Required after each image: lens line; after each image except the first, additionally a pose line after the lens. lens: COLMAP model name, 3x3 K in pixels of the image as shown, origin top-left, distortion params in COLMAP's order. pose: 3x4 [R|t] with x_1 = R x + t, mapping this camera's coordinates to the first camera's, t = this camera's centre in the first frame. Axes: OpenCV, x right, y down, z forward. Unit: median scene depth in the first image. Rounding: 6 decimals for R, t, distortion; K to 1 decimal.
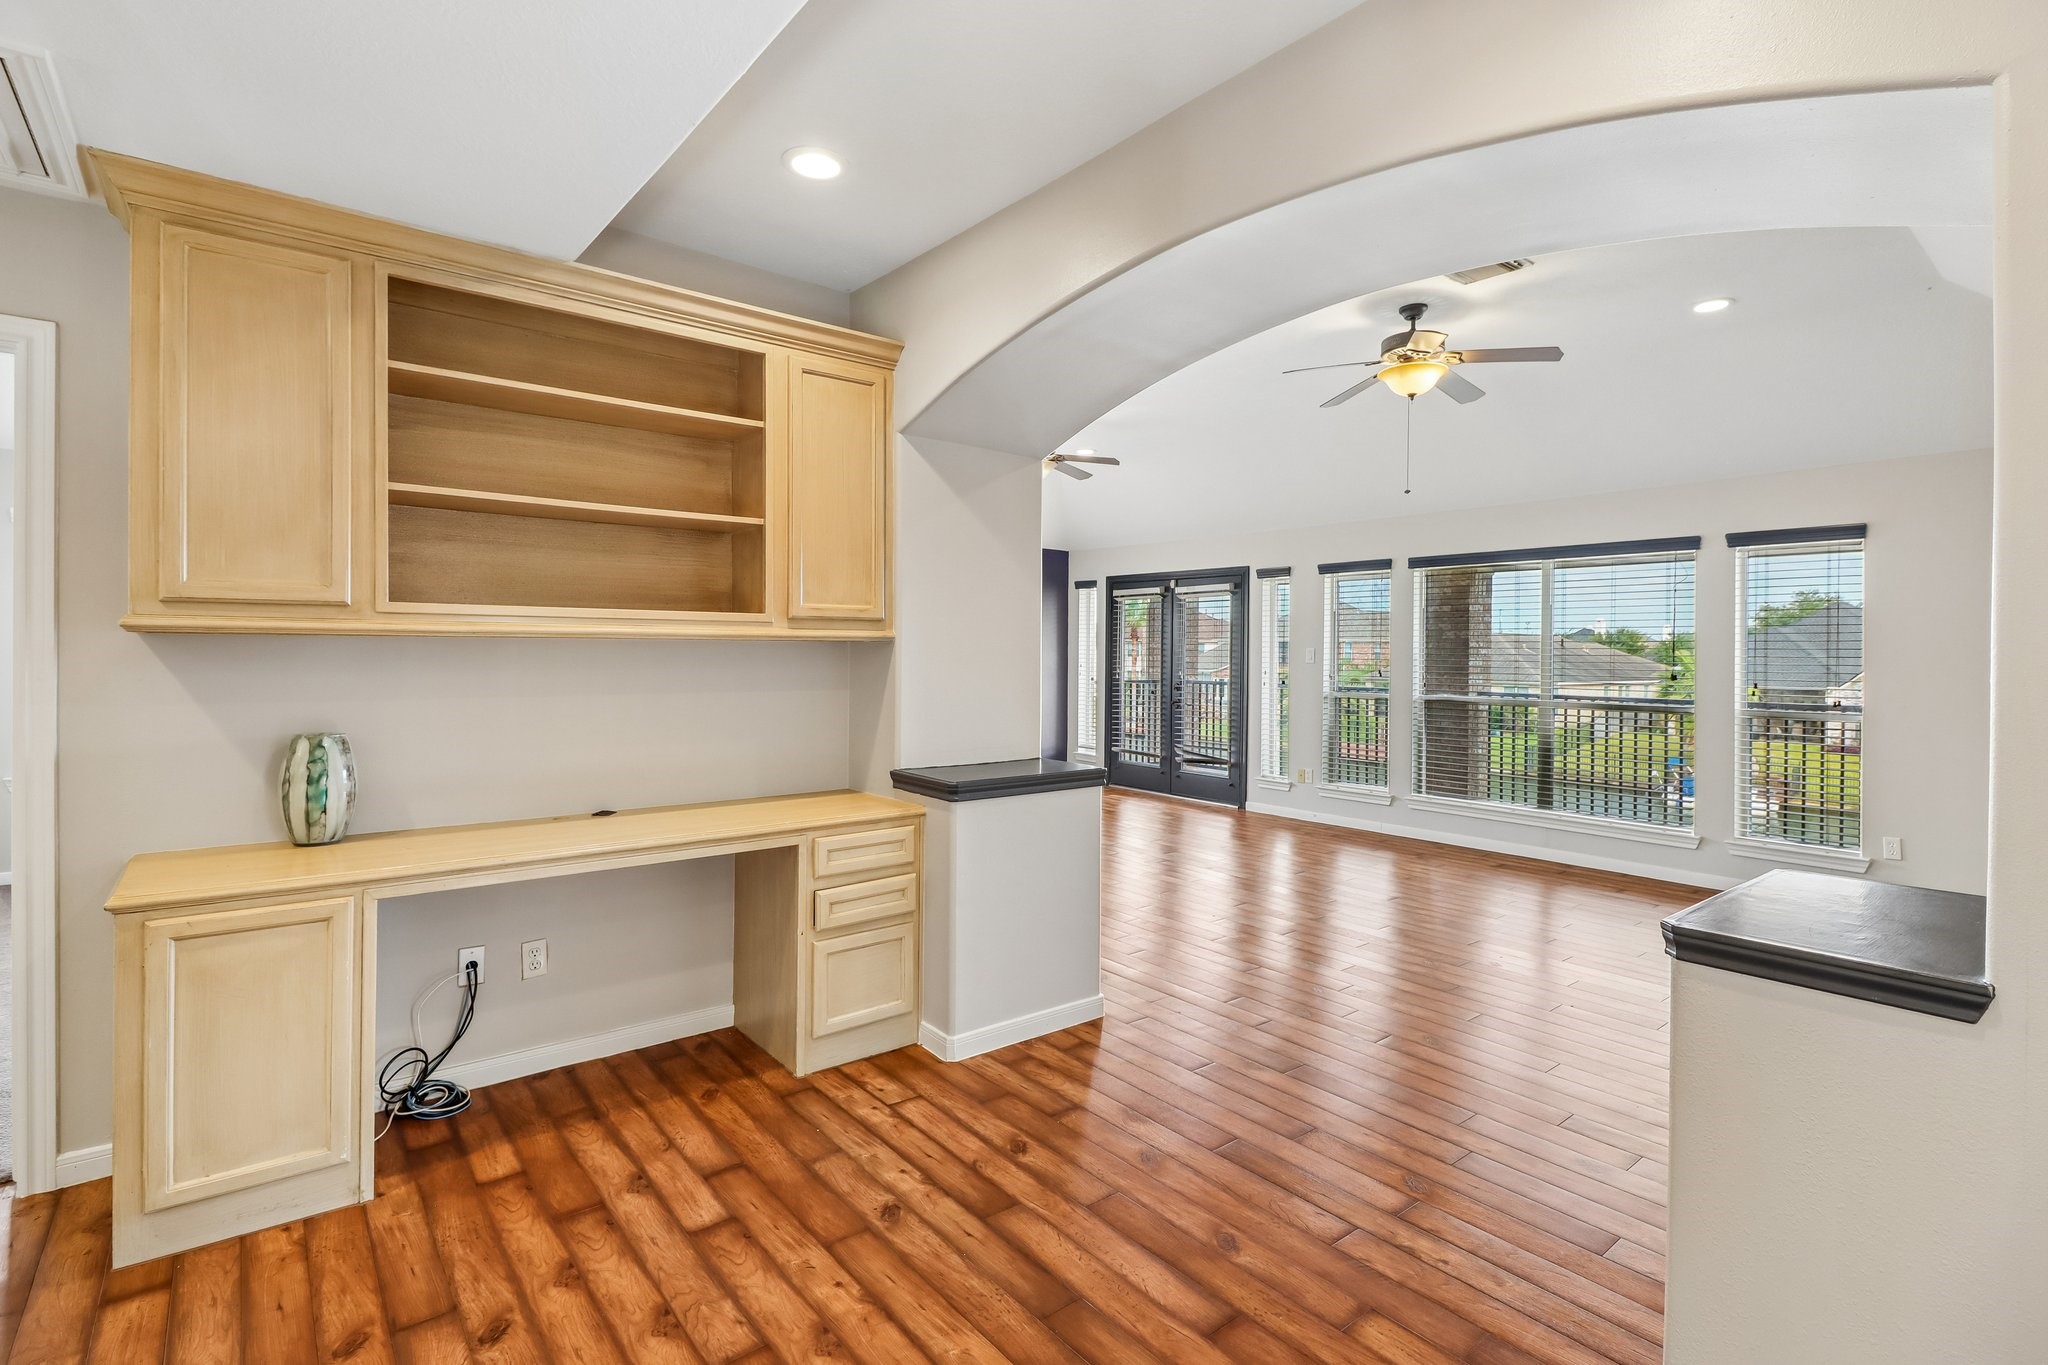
lens RADIAL K [[962.0, 0, 1017.2], [0, 962.0, 656.0], [0, 0, 1]] dist [0.008092, -0.002382]
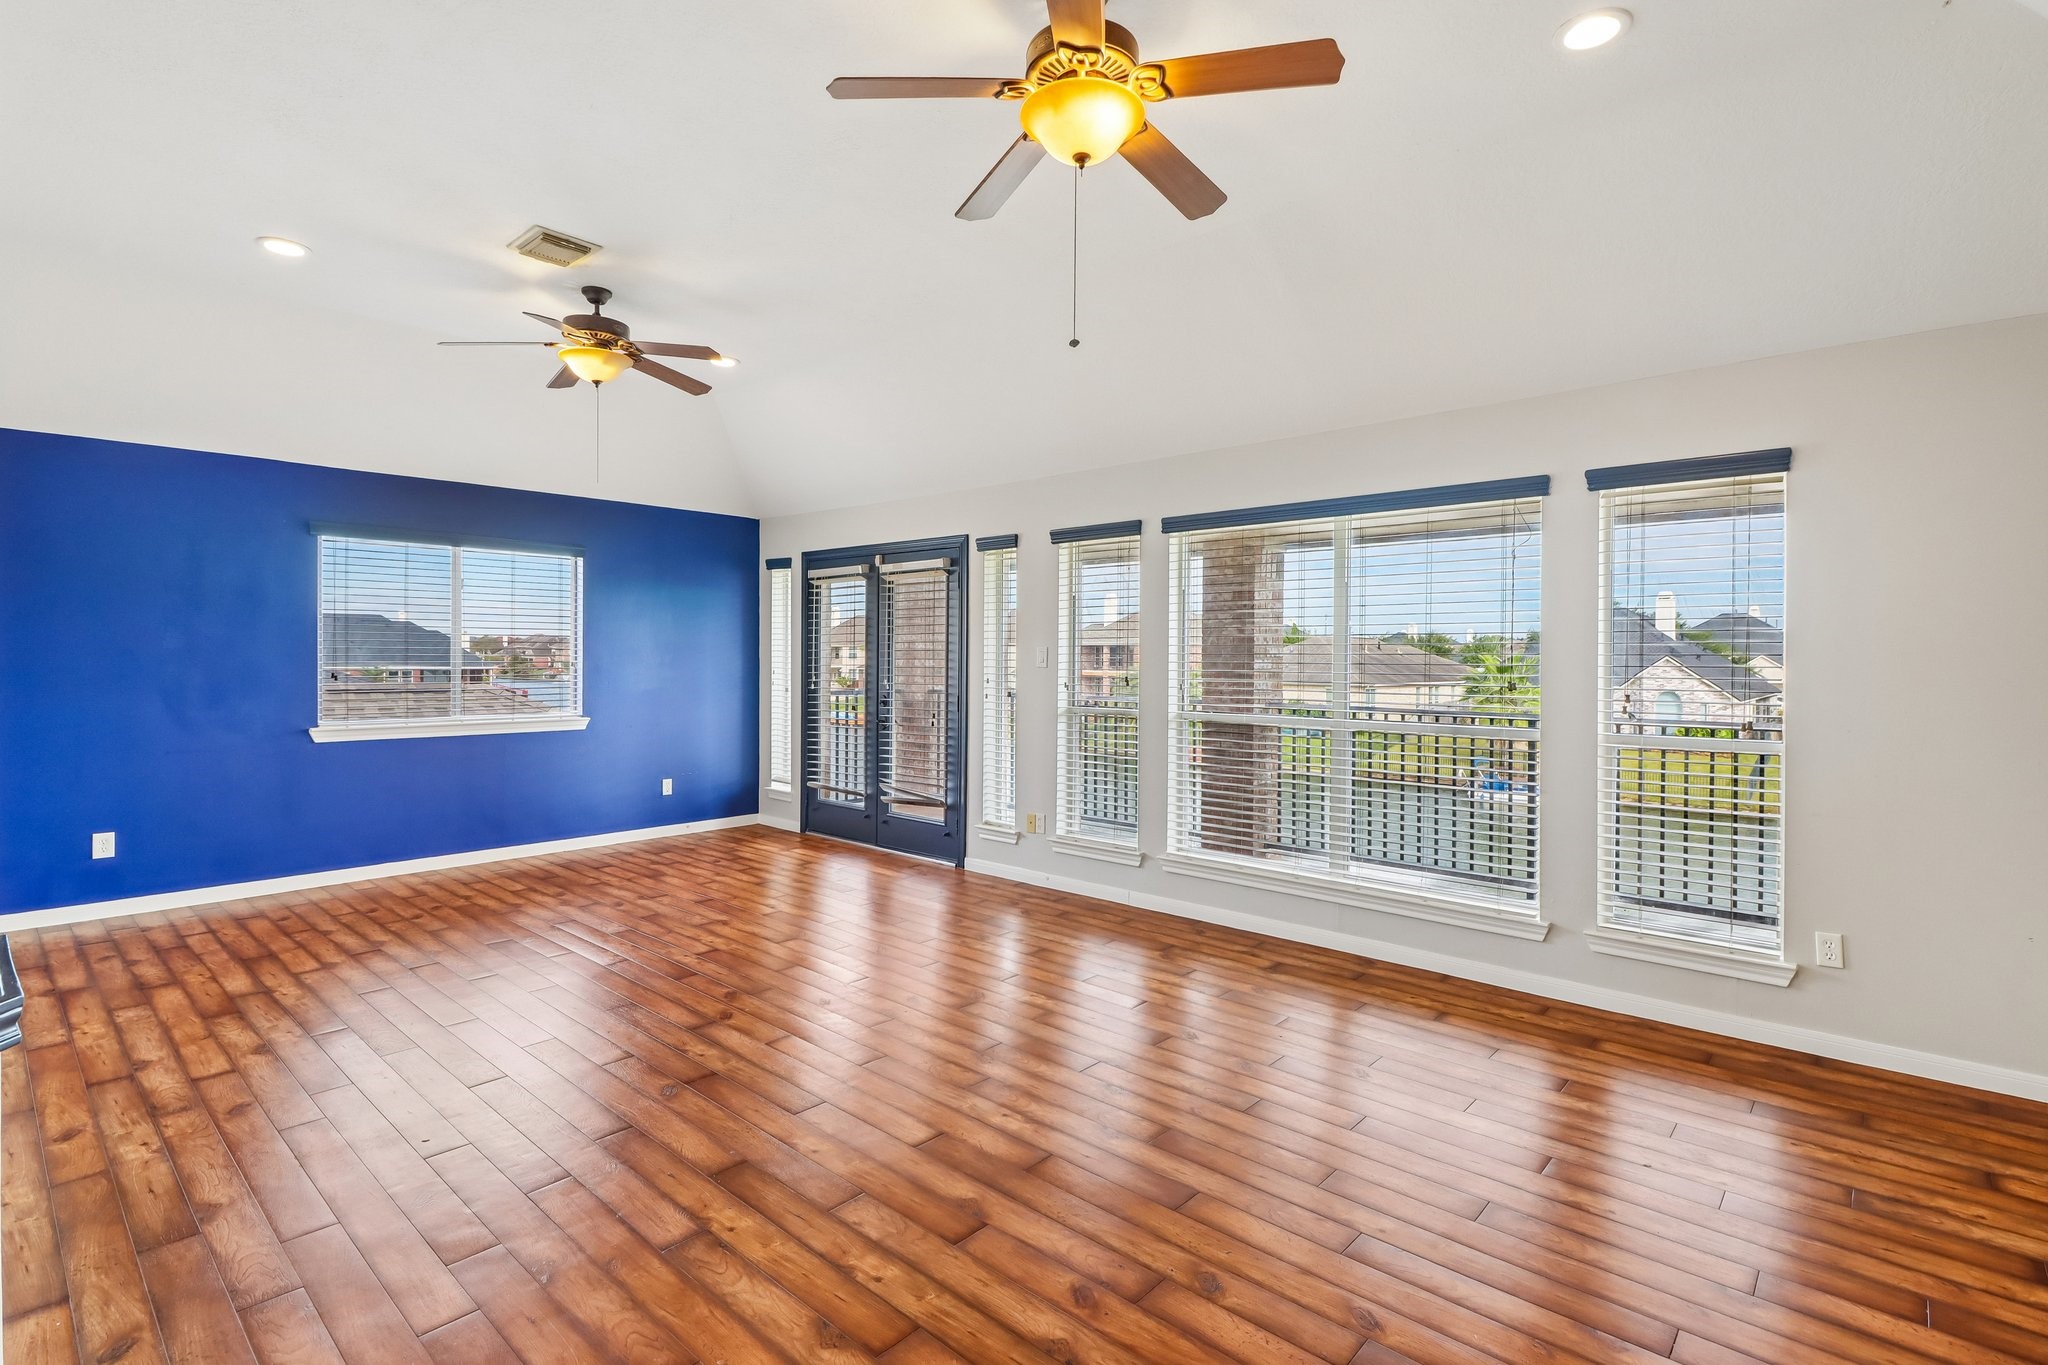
lens RADIAL K [[962.0, 0, 1023.6], [0, 962.0, 667.1], [0, 0, 1]] dist [0.008092, -0.002382]
pose [[0.987261, -0.005459, 0.159017, 0.164547], [0.004350, 0.999964, 0.007324, 0.001686], [-0.159052, -0.006539, 0.987249, 0.271616]]
